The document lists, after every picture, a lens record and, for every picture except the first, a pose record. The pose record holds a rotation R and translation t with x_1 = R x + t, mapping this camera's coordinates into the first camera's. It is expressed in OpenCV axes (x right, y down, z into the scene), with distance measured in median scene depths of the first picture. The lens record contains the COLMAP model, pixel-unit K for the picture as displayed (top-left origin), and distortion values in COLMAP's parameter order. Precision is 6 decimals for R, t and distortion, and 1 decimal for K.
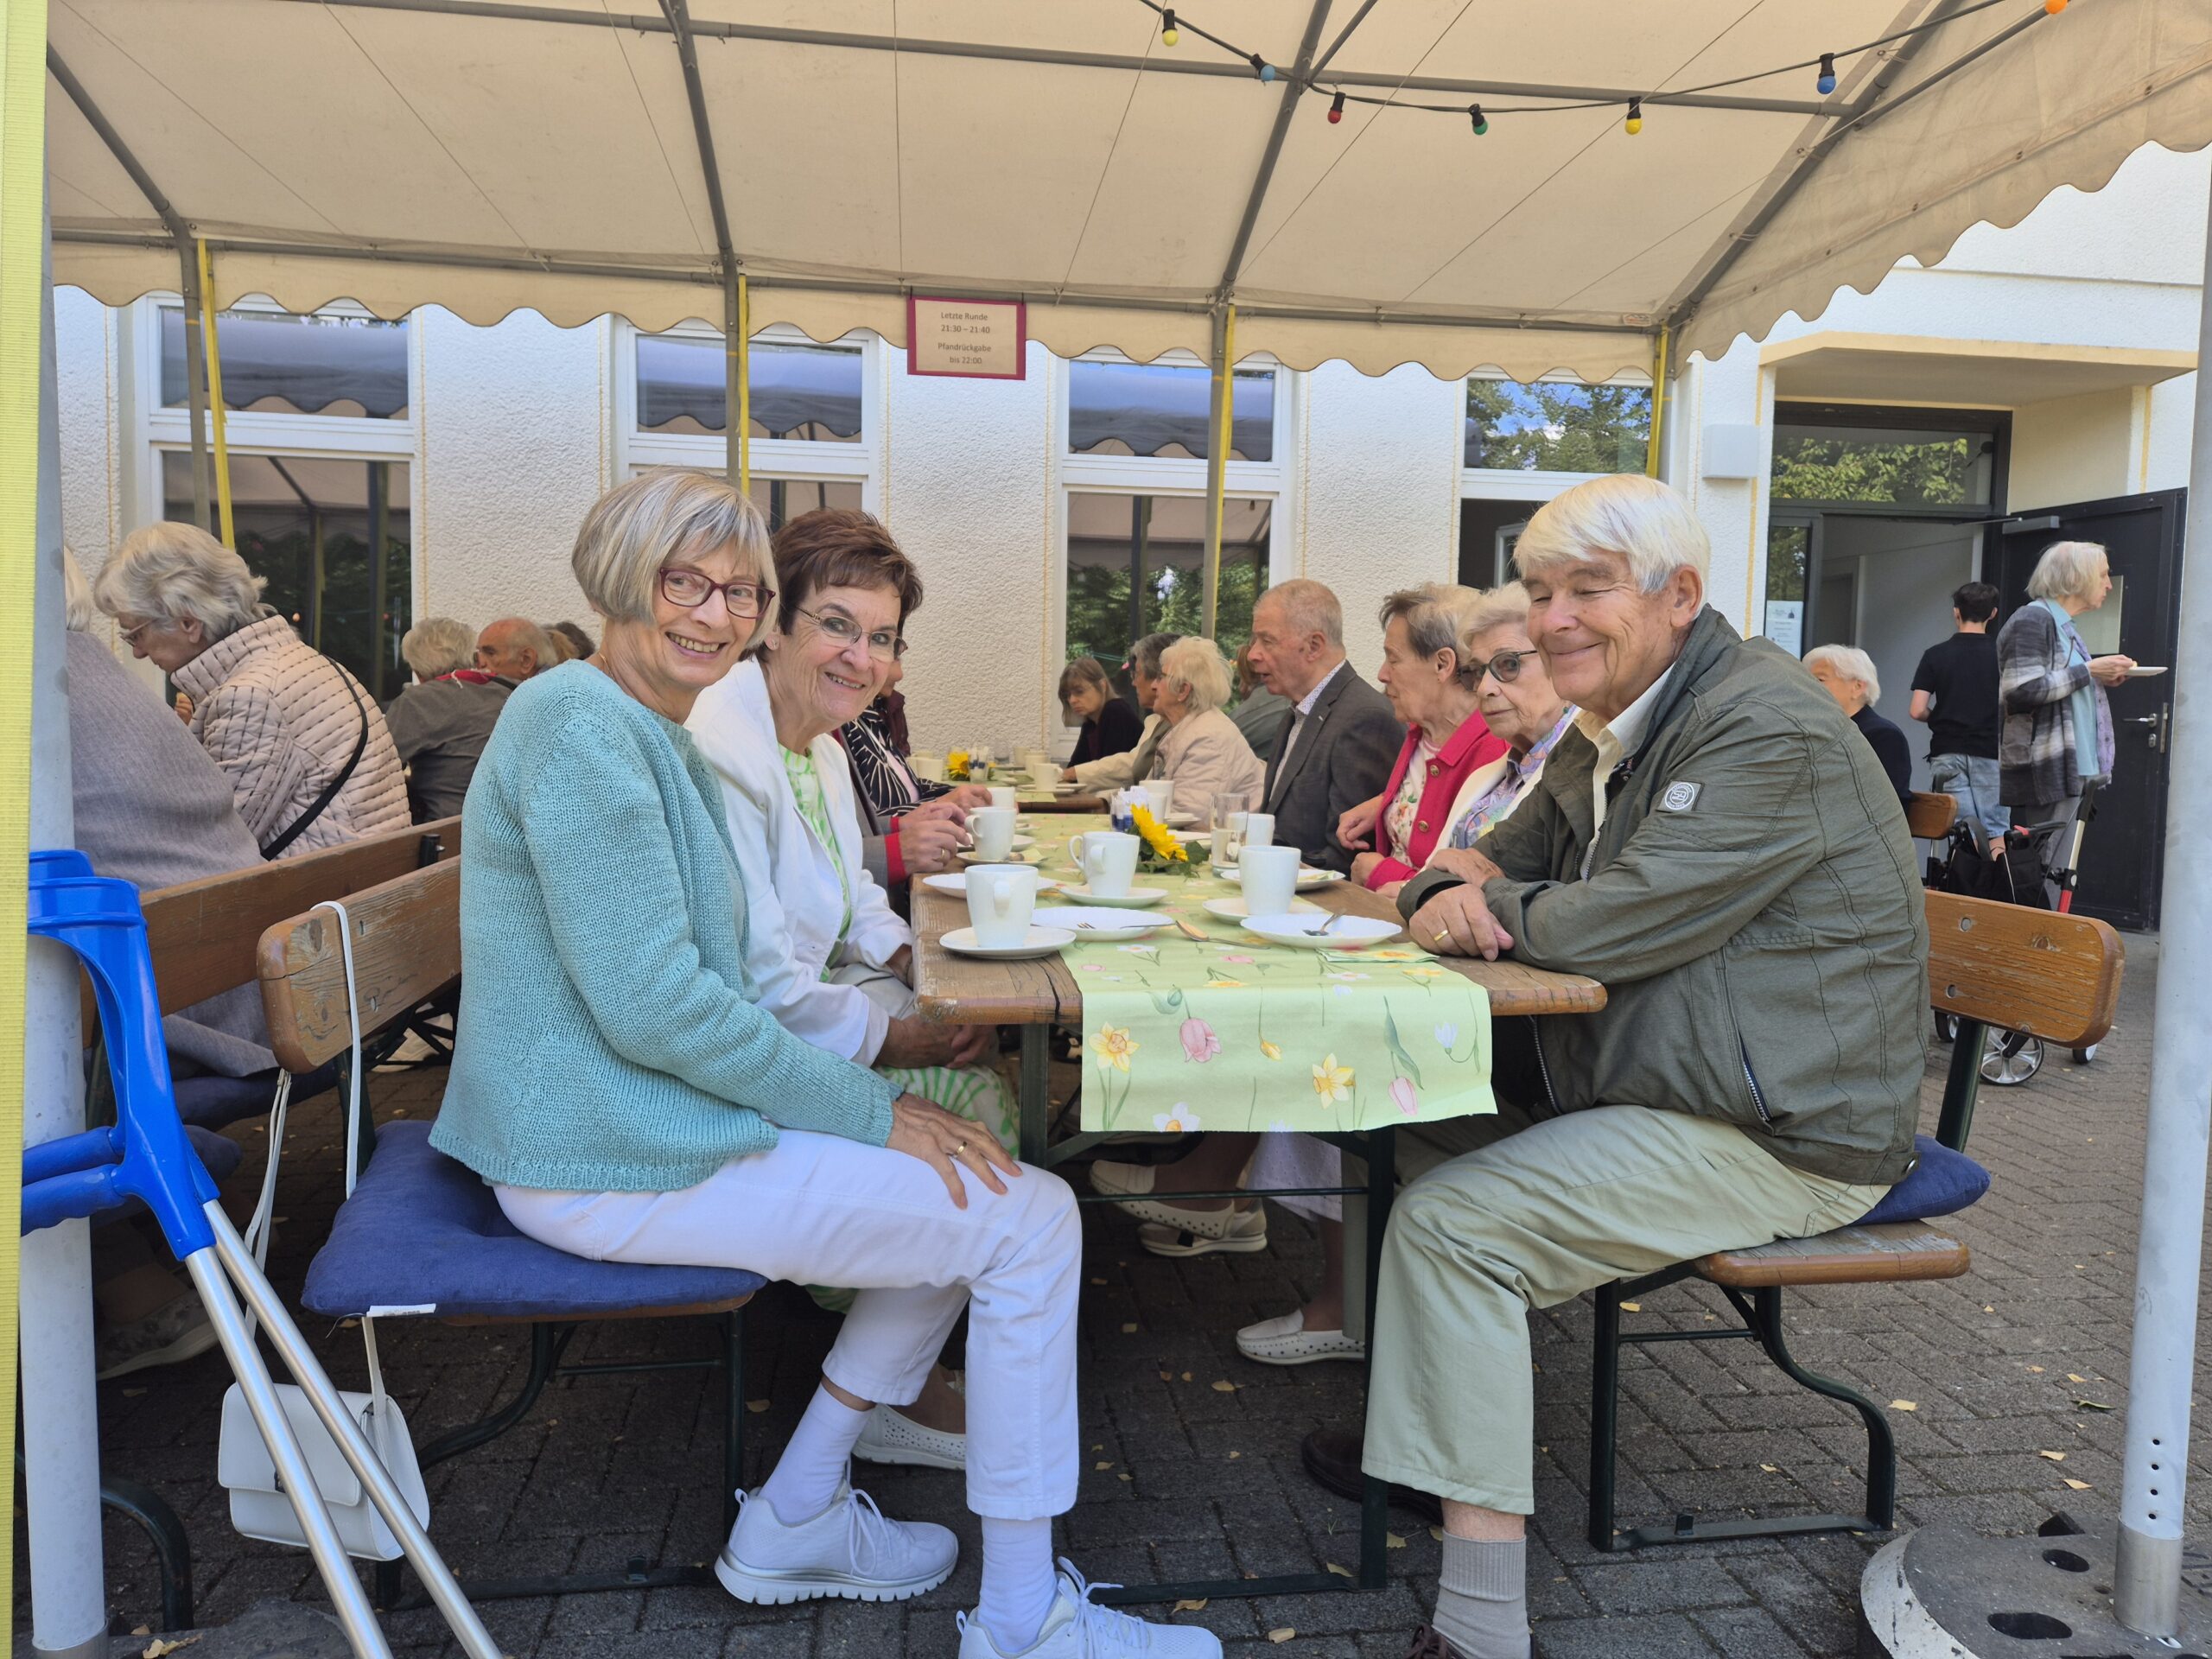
lens RADIAL K [[1460.7, 0, 1097.4], [0, 1460.7, 877.9], [0, 0, 1]] dist [0.065346, -0.056053]
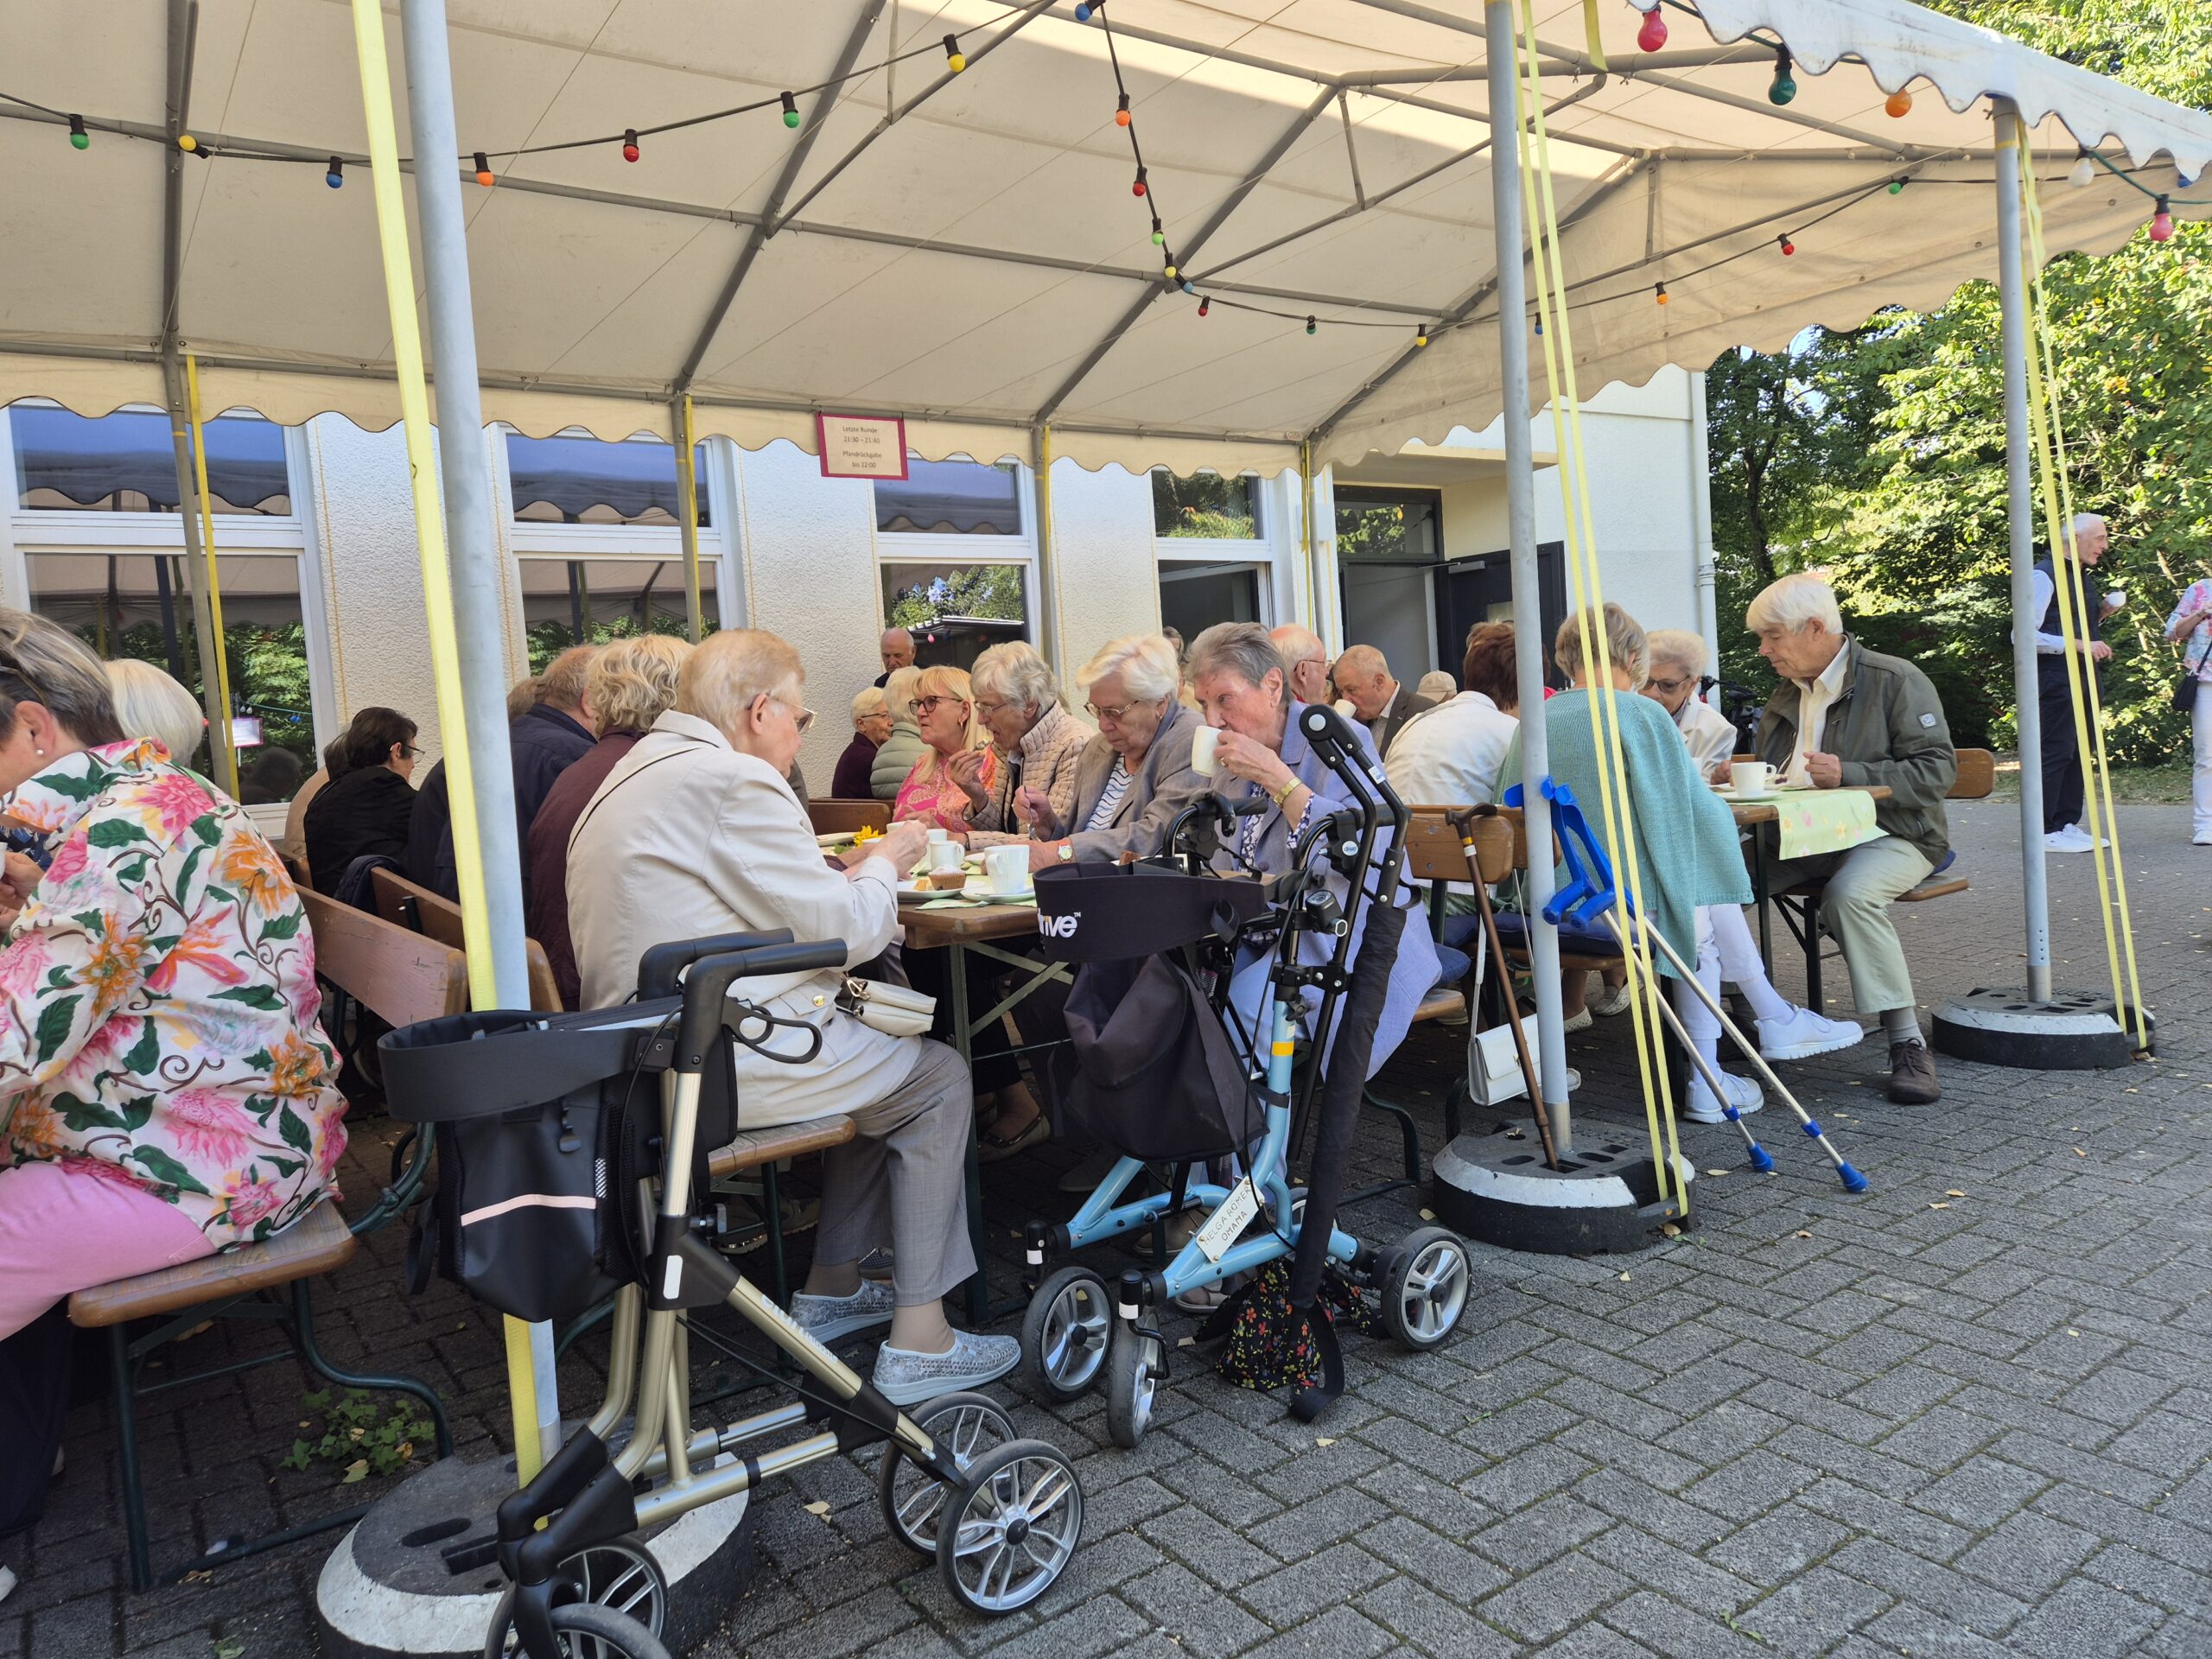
lens RADIAL K [[1460.7, 0, 1090.1], [0, 1460.7, 819.4], [0, 0, 1]] dist [0.065346, -0.056053]
pose [[0.891091, -0.108054, 0.440773, -0.537844], [0.138654, 0.989623, -0.037708, 0.020813], [-0.432125, 0.094716, 0.896826, -0.180614]]
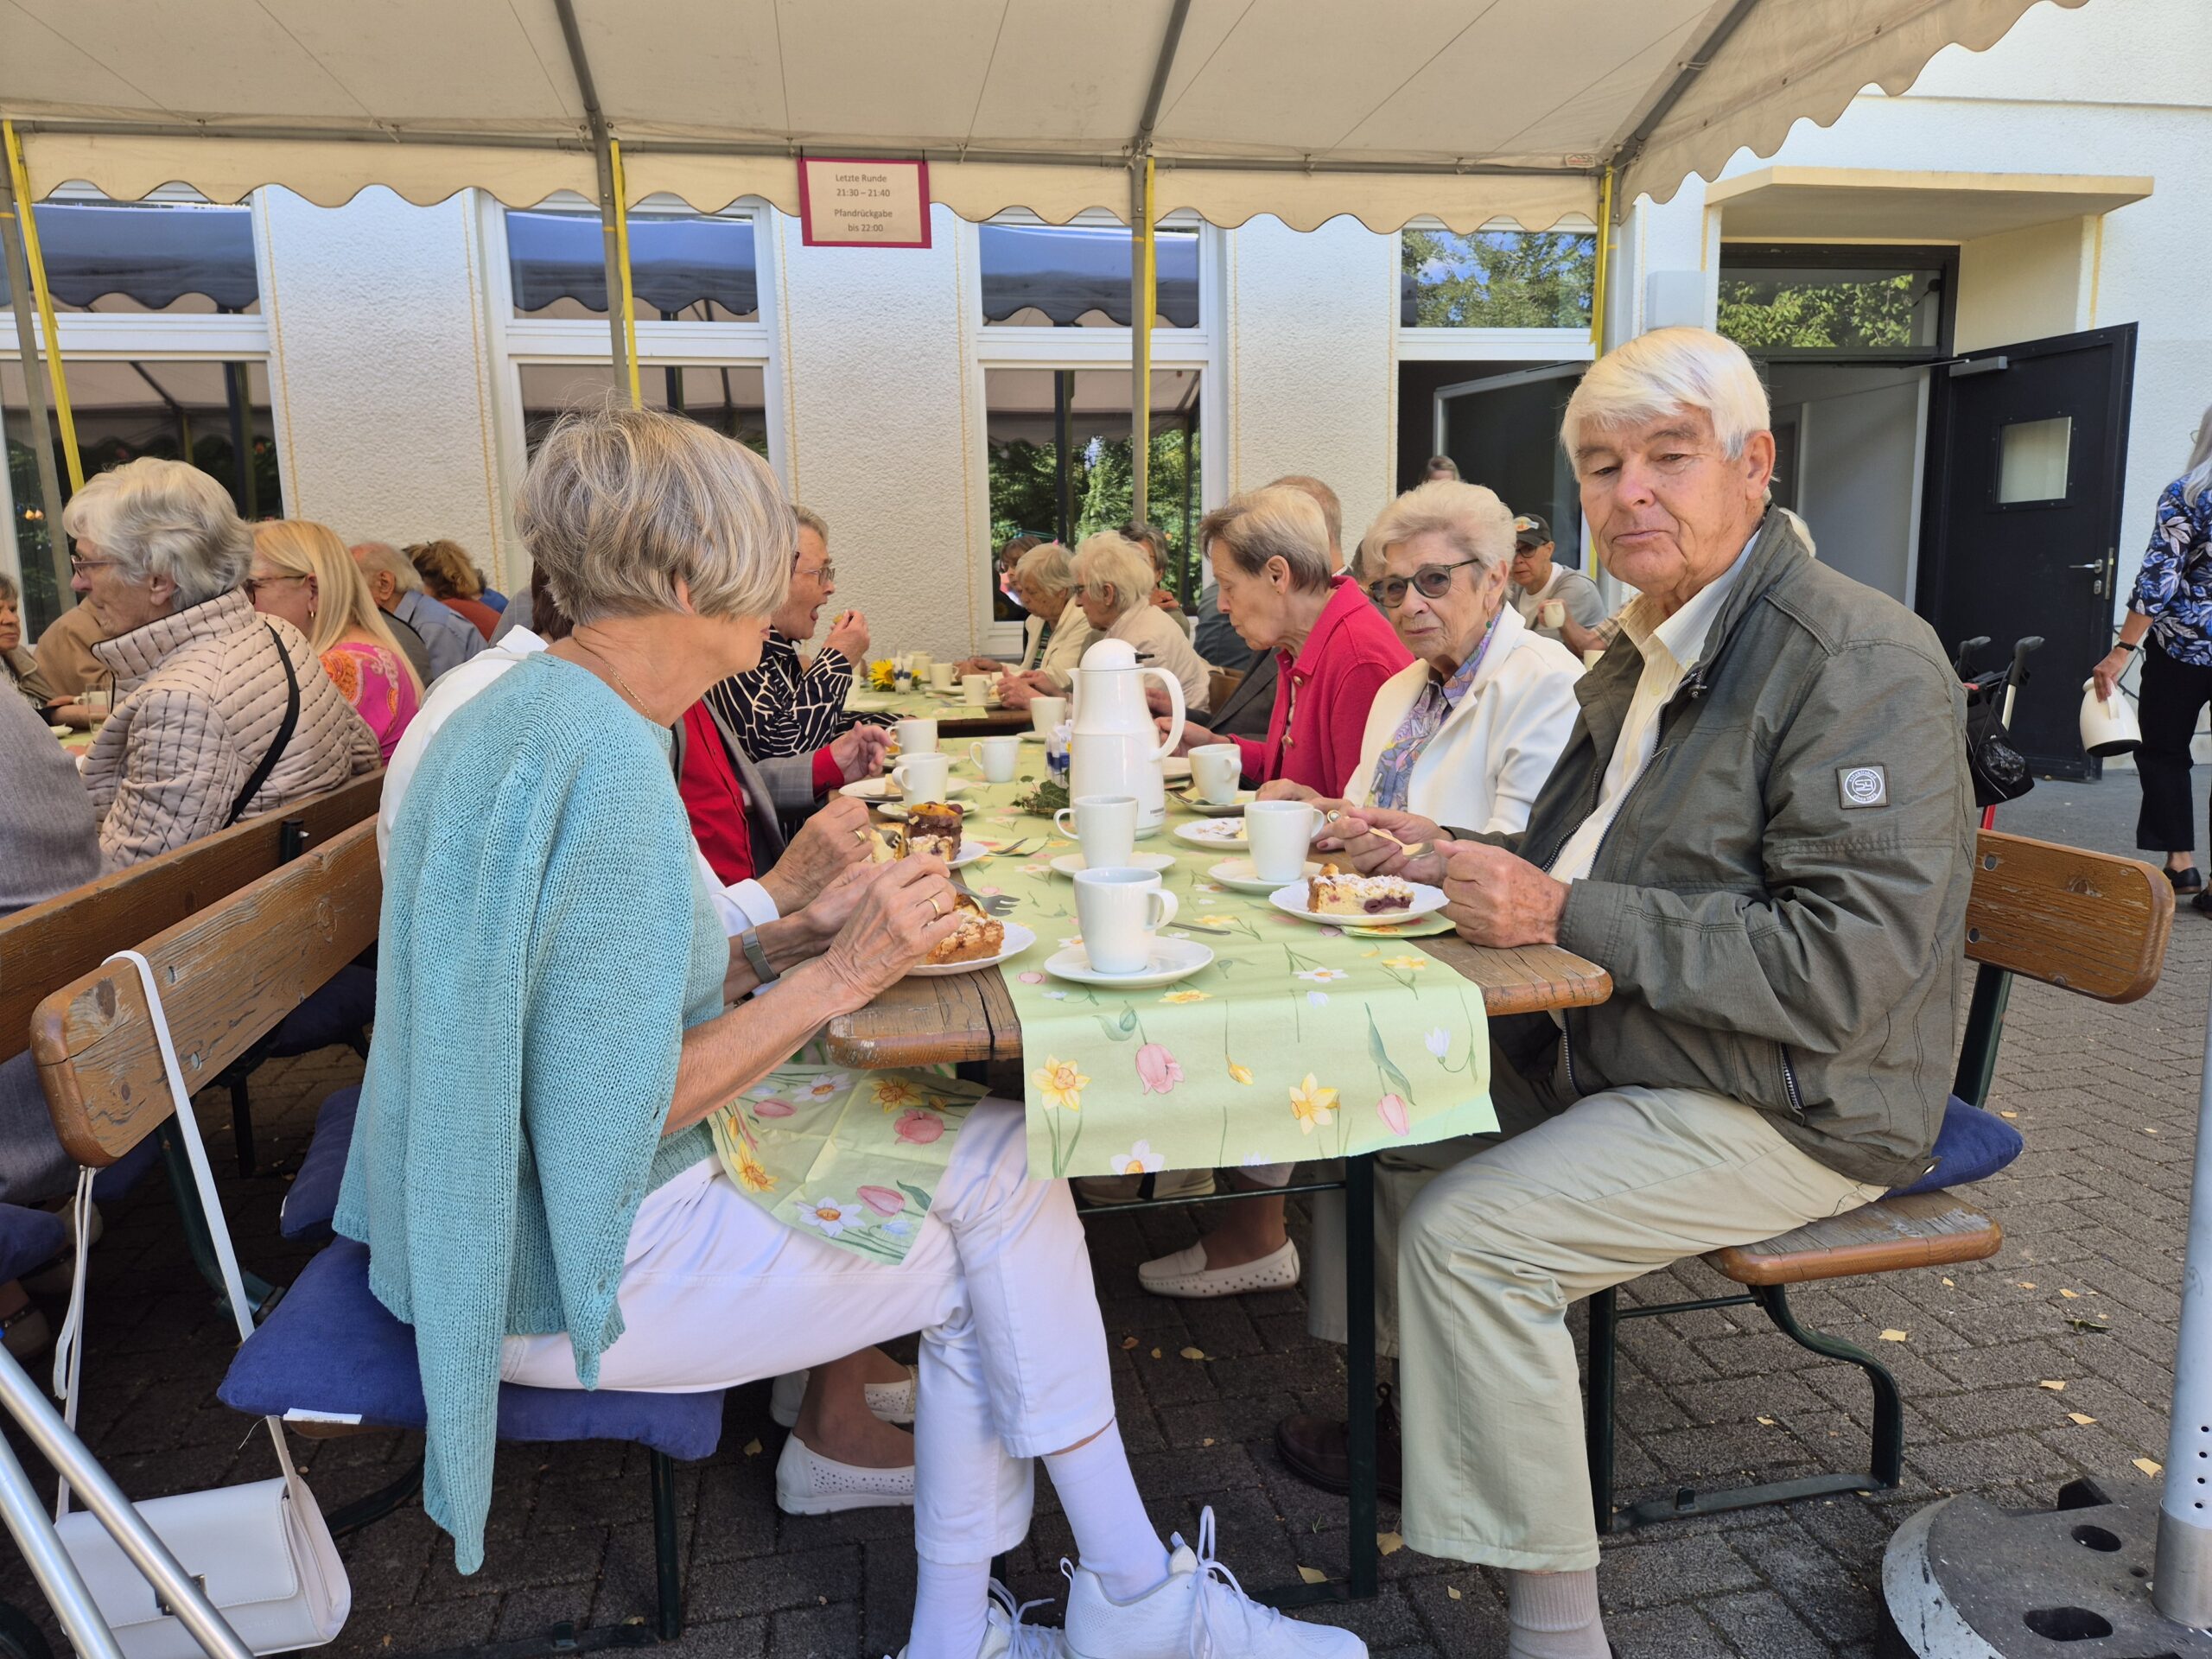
lens RADIAL K [[1460.7, 0, 1094.5], [0, 1460.7, 880.5], [0, 0, 1]] dist [0.065346, -0.056053]
pose [[0.998230, -0.047969, 0.035165, 0.001718], [0.044723, 0.995124, 0.087905, -0.020568], [-0.039210, -0.086177, 0.995508, 0.038563]]
